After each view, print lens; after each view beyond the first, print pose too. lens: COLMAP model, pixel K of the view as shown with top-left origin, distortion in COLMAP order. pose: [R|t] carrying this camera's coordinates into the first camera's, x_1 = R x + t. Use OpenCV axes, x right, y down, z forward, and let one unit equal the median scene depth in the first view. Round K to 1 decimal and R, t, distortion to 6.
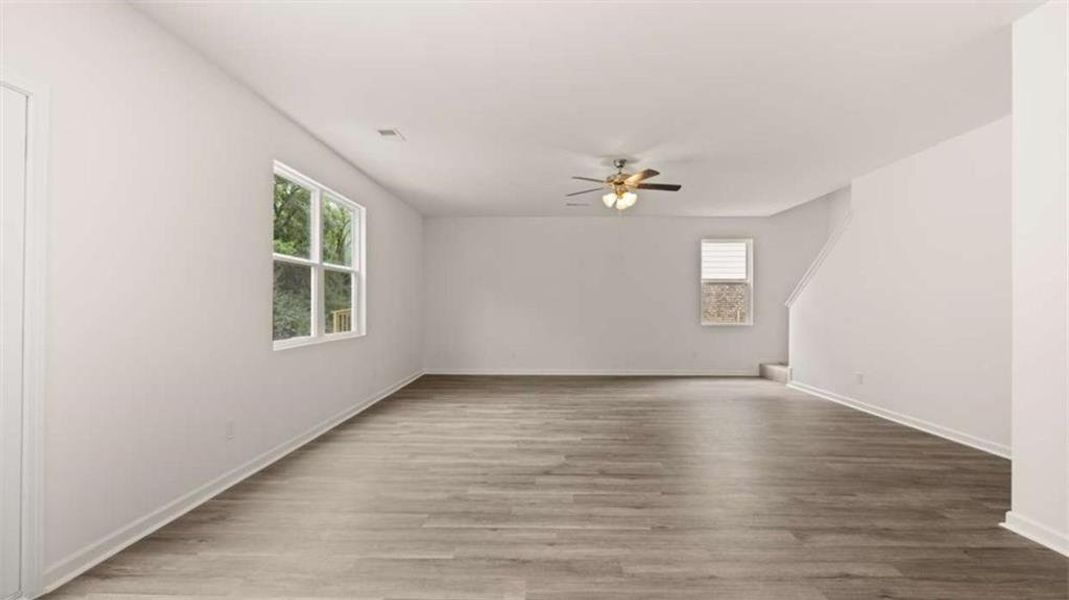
lens RADIAL K [[447.4, 0, 534.5], [0, 447.4, 300.0], [0, 0, 1]] dist [0.001660, 0.000085]
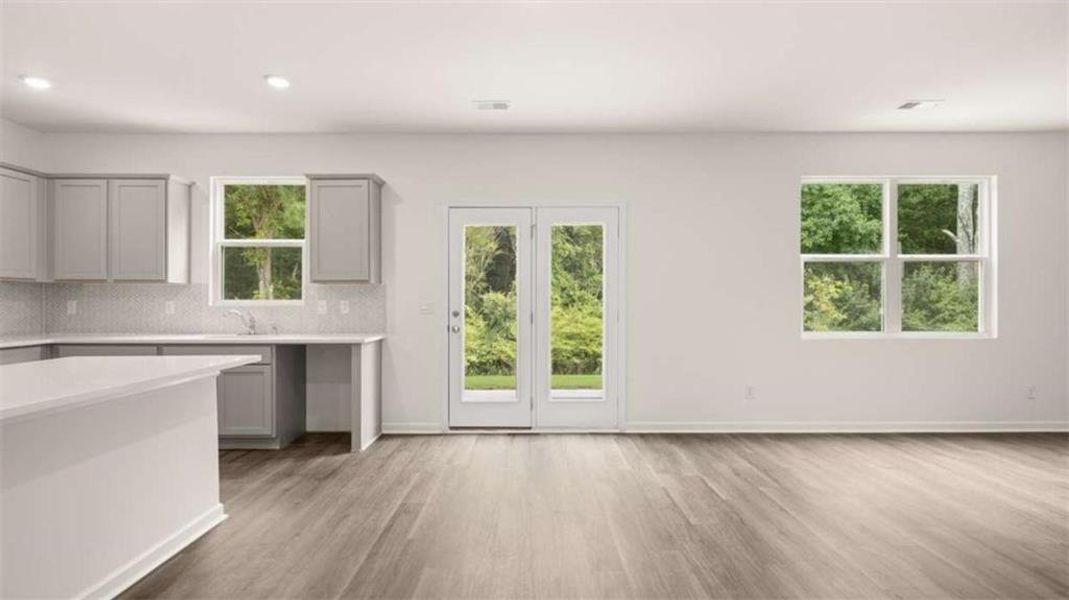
lens RADIAL K [[544.1, 0, 534.5], [0, 544.1, 300.0], [0, 0, 1]] dist [-0.024132, -0.000143]
pose [[0.030775, -0.004174, -0.999518, 0.697727], [0.014290, 0.999891, -0.003735, 0.004098], [0.999424, -0.014168, 0.030831, 0.220325]]
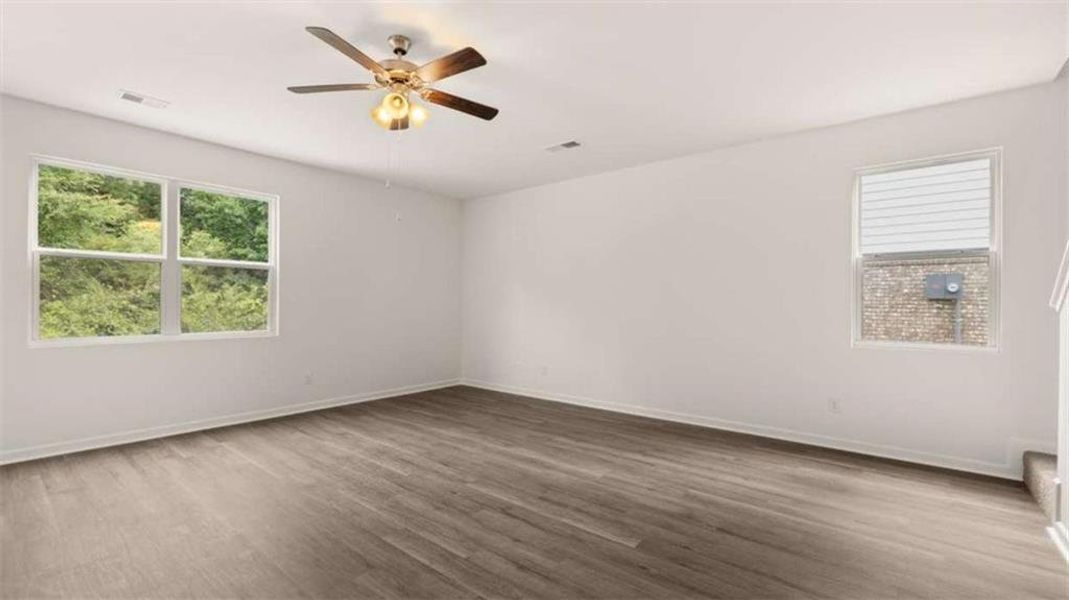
lens RADIAL K [[447.4, 0, 534.5], [0, 447.4, 300.0], [0, 0, 1]] dist [0.001660, 0.000085]
pose [[0.785709, -0.002948, -0.618590, 0.781061], [0.000113, 0.999989, -0.004622, 0.012002], [0.618597, 0.003561, 0.785700, 0.797117]]
